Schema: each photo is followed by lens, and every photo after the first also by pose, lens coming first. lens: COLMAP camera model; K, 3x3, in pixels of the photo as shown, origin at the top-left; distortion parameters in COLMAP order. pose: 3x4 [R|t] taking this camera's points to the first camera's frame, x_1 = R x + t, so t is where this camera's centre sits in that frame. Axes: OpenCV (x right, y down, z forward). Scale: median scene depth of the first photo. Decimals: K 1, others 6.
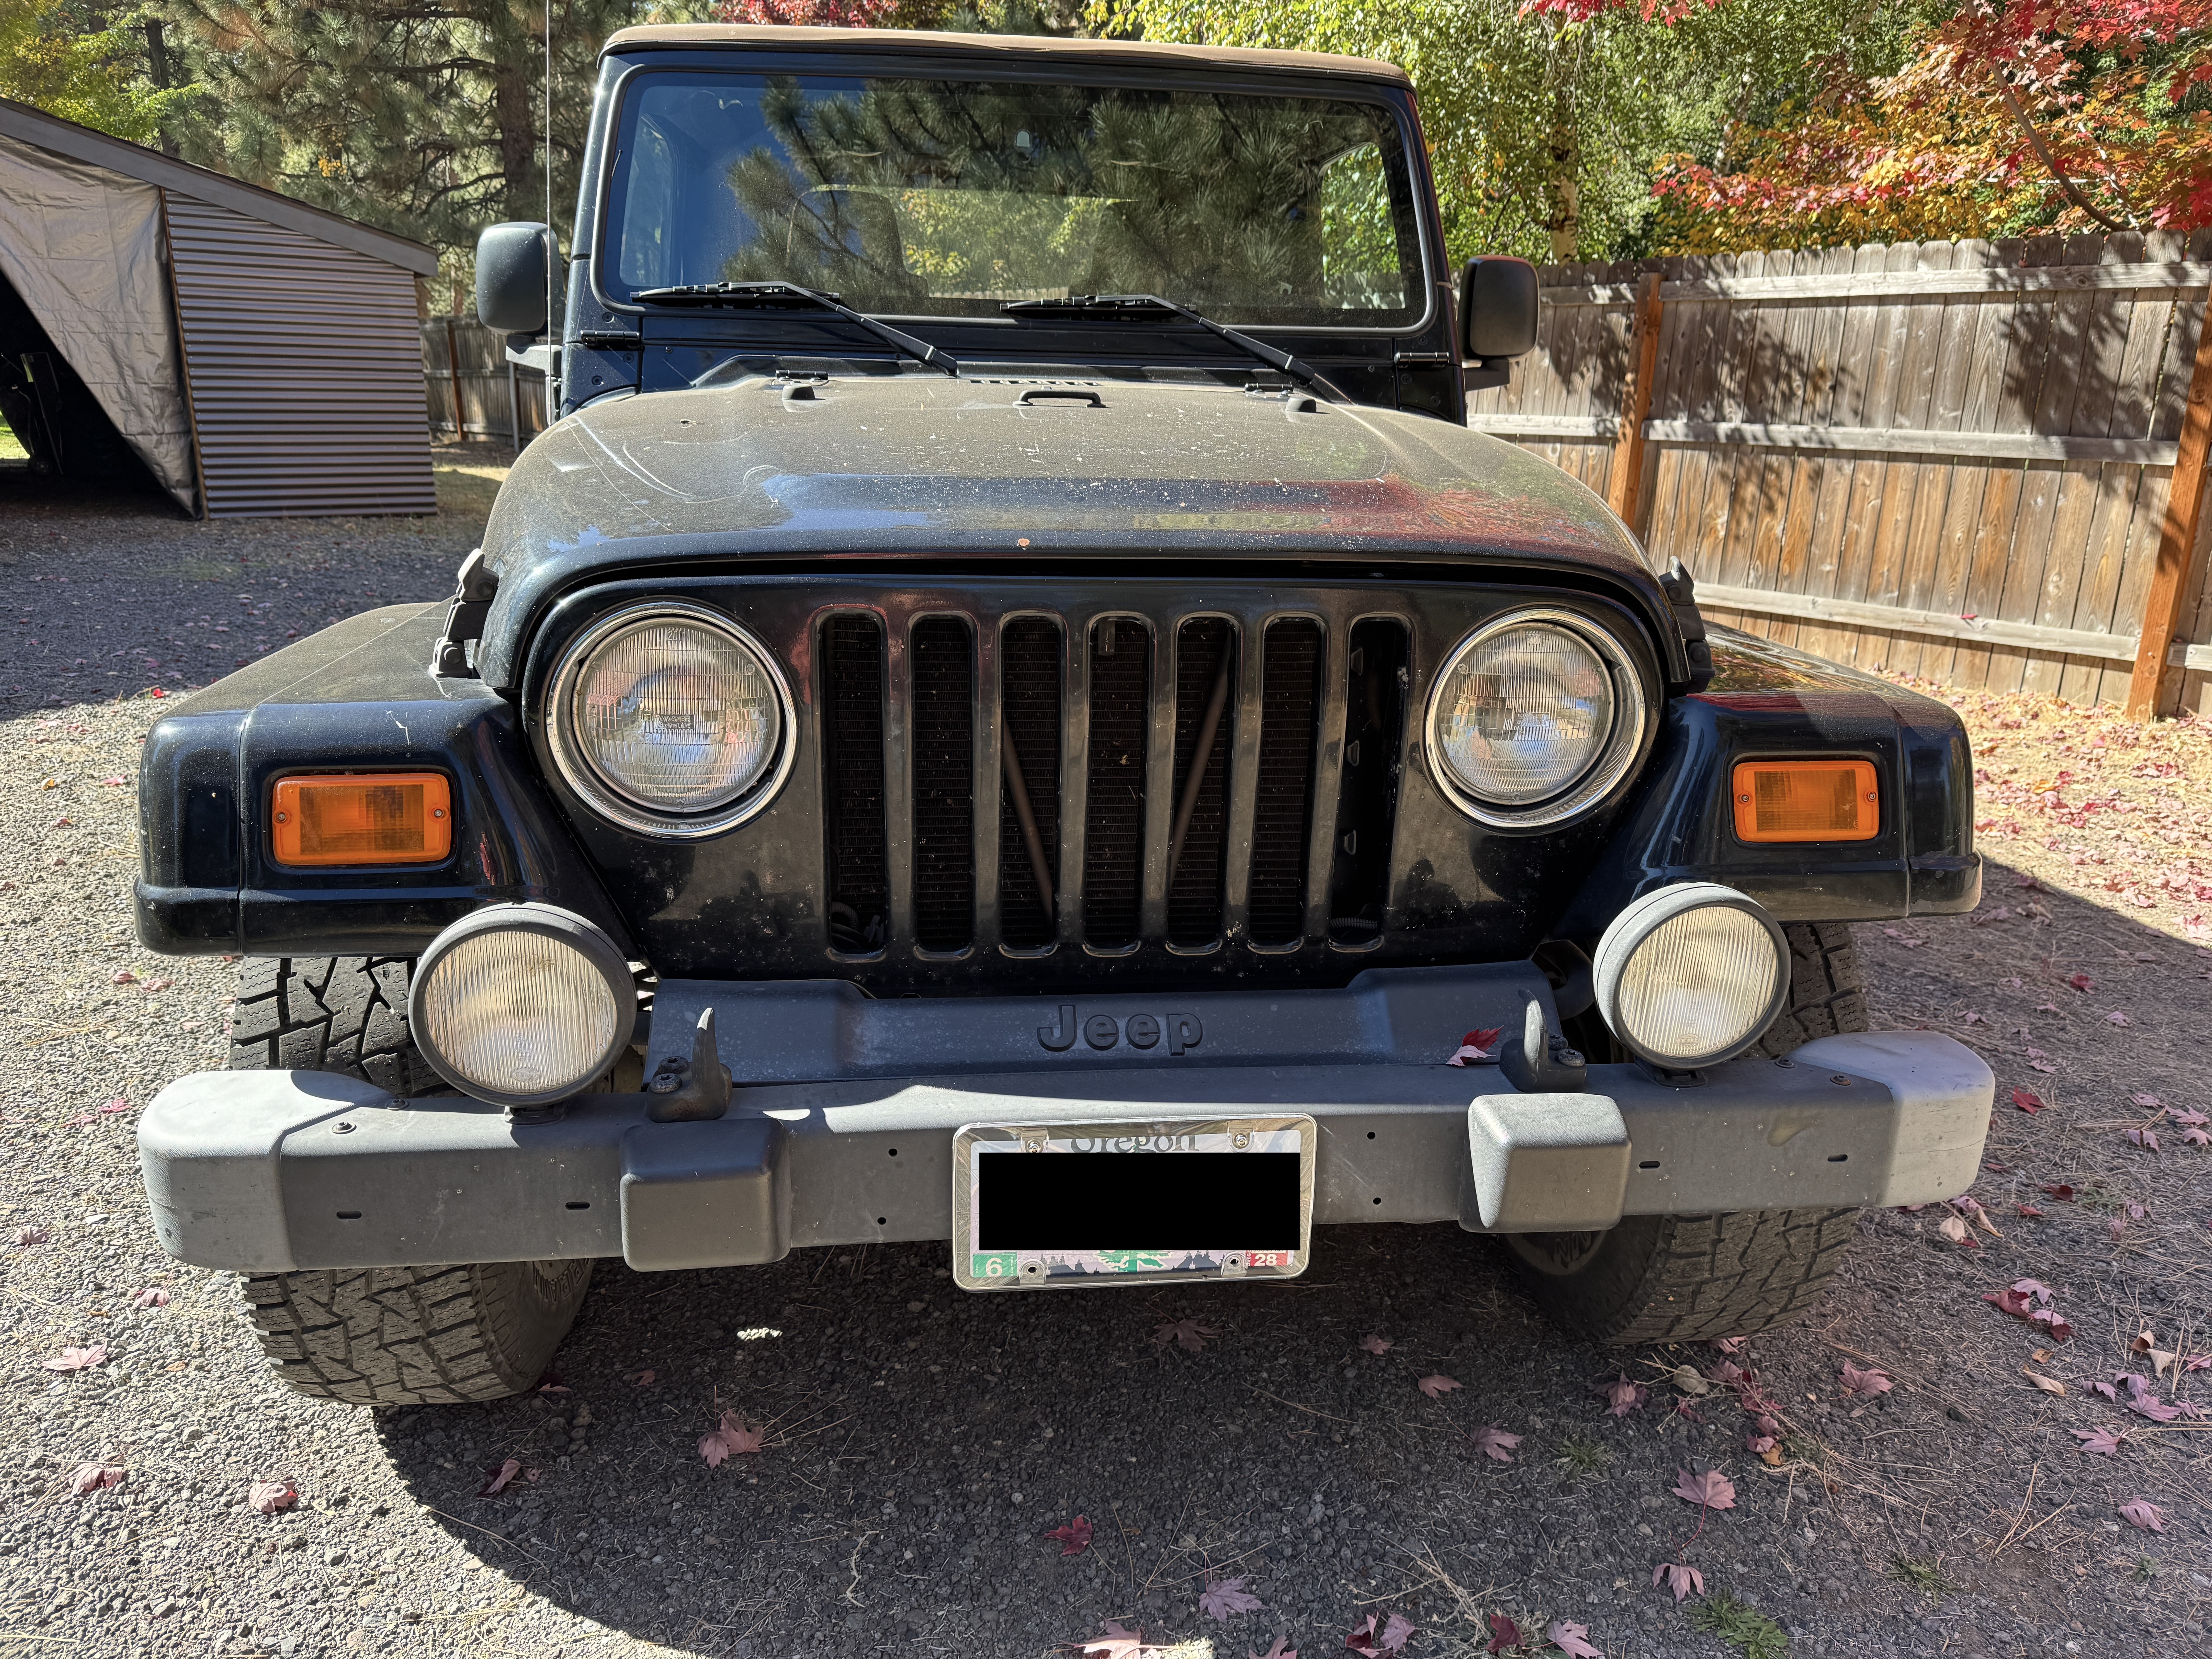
lens RADIAL K [[1561.4, 0, 1139.3], [0, 1561.4, 799.3], [0, 0, 1]] dist [0.027561, -0.038333]
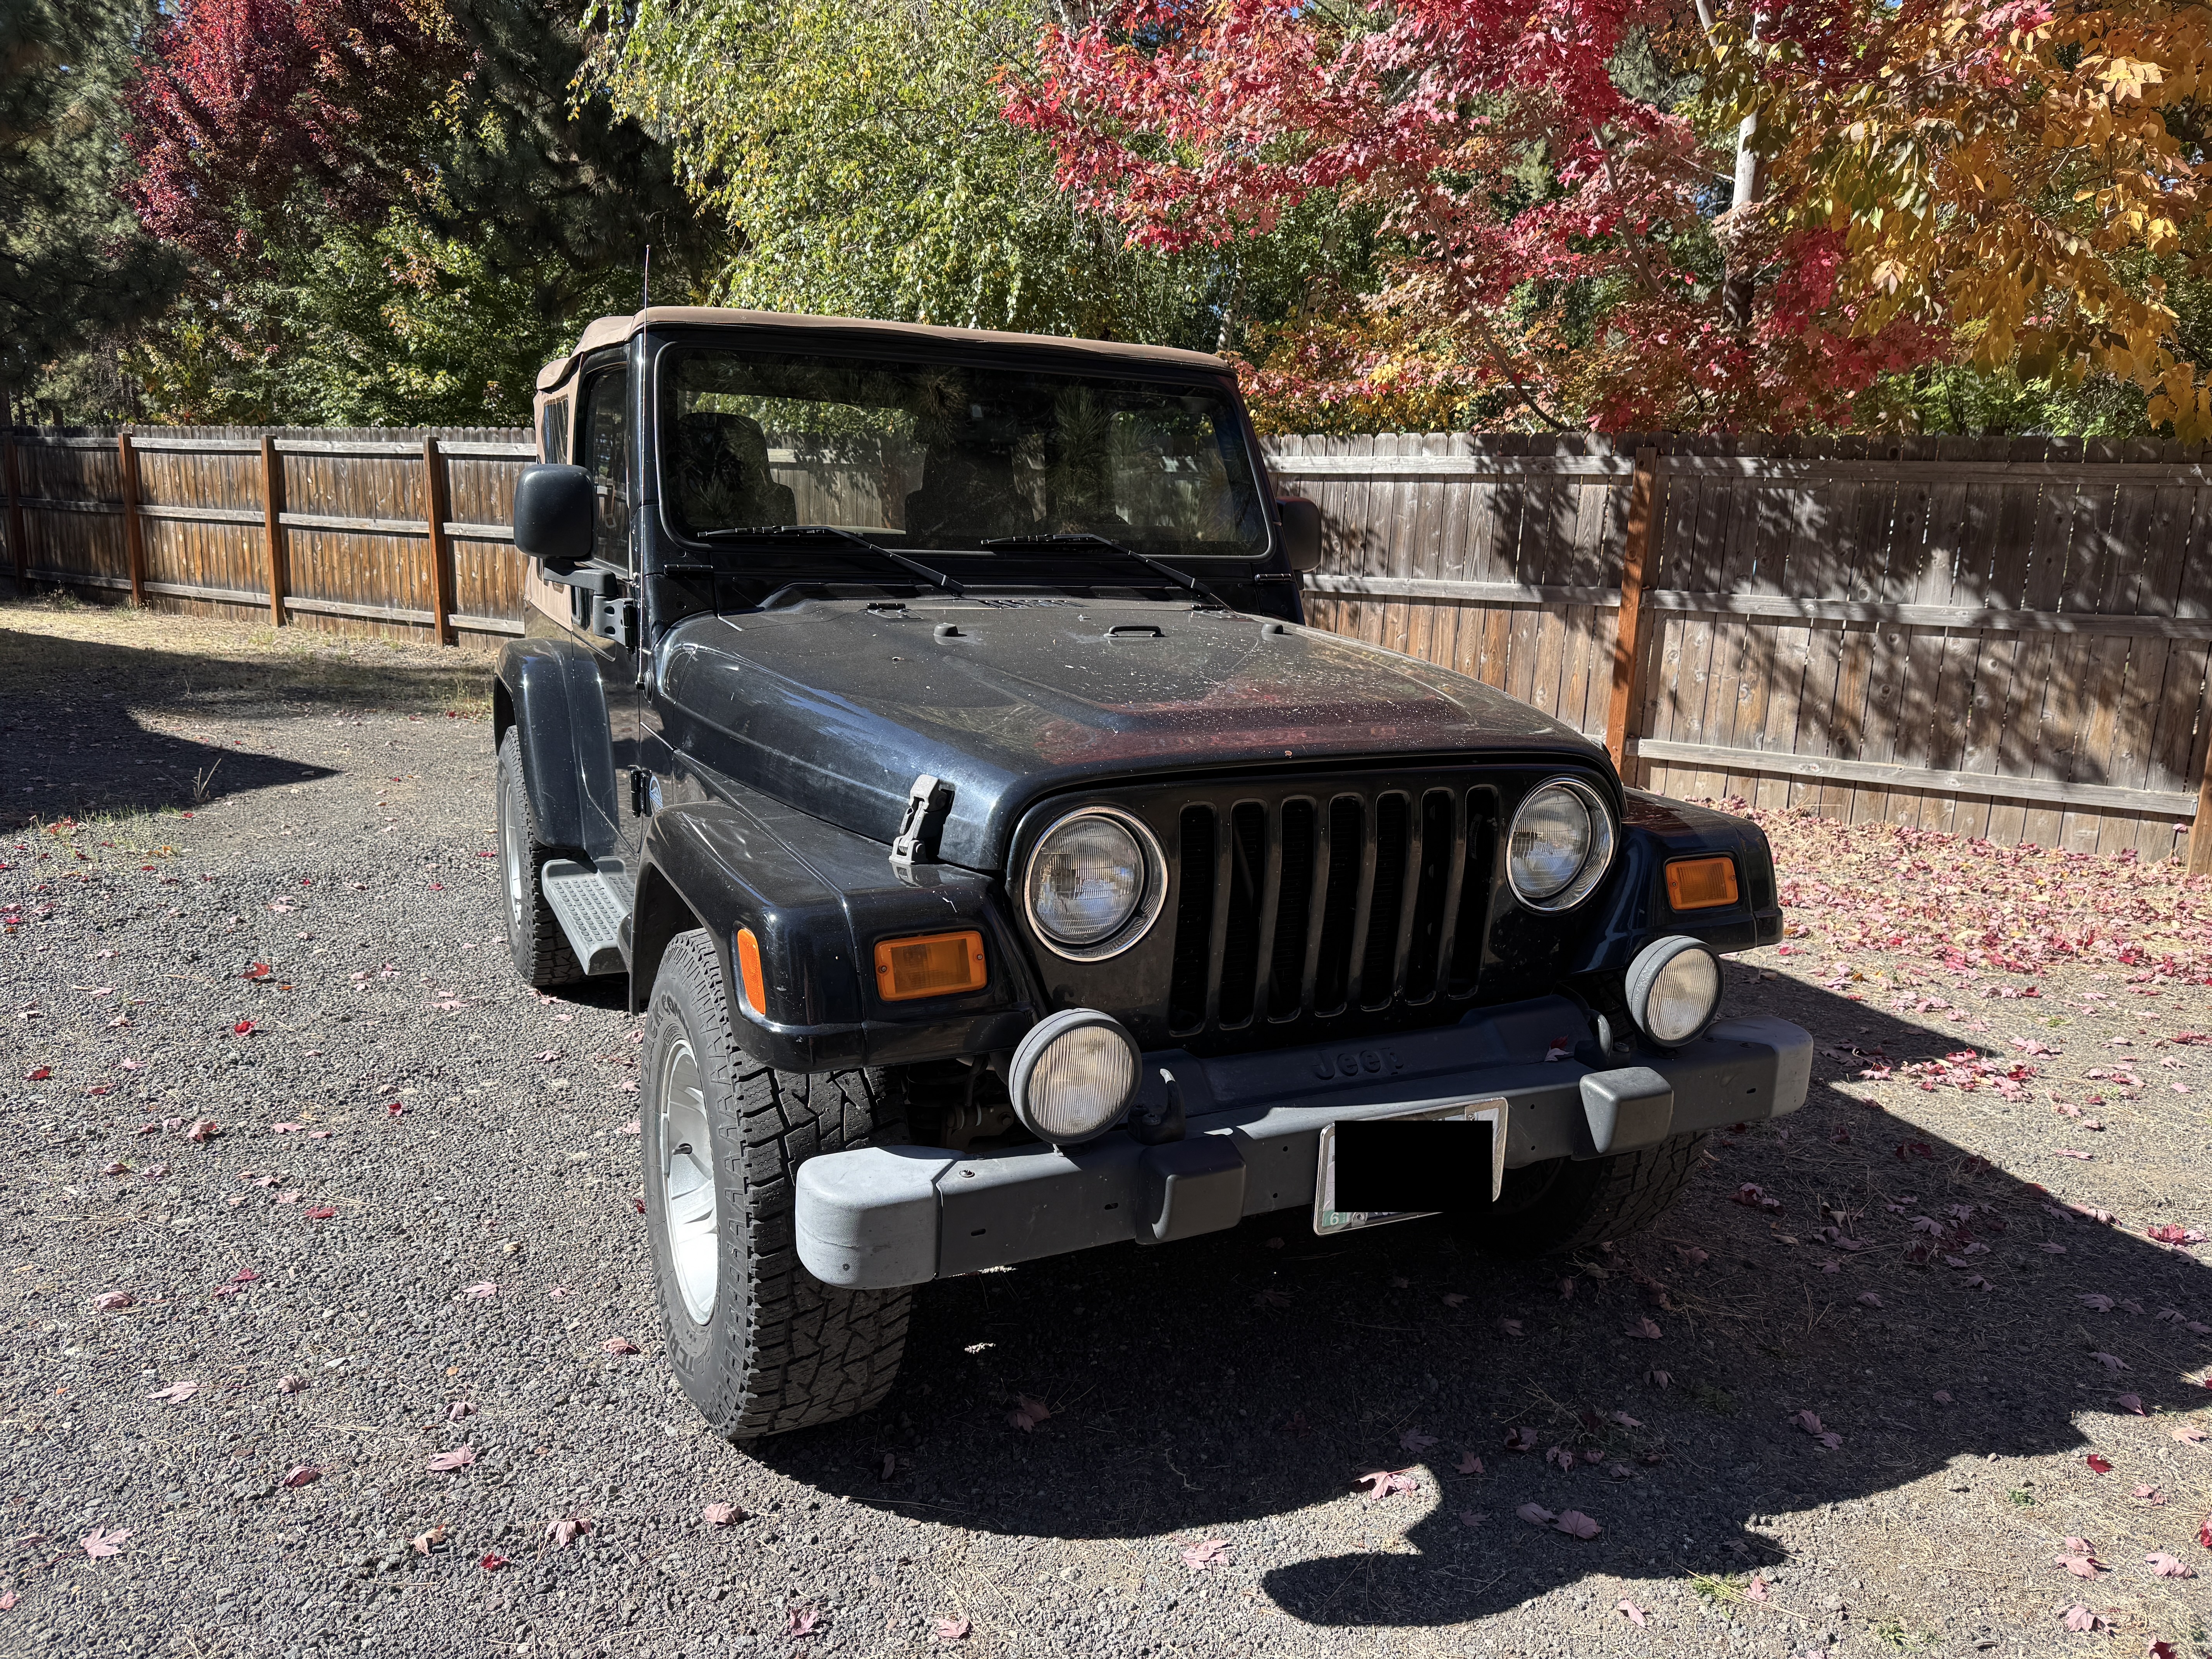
lens RADIAL K [[1561.4, 0, 1092.2], [0, 1561.4, 820.6], [0, 0, 1]] dist [0.027561, -0.038333]
pose [[0.946761, -0.059257, 0.316437, -0.192016], [0.076463, 0.996178, -0.042226, -0.011755], [-0.312725, 0.064174, 0.947673, -0.104152]]
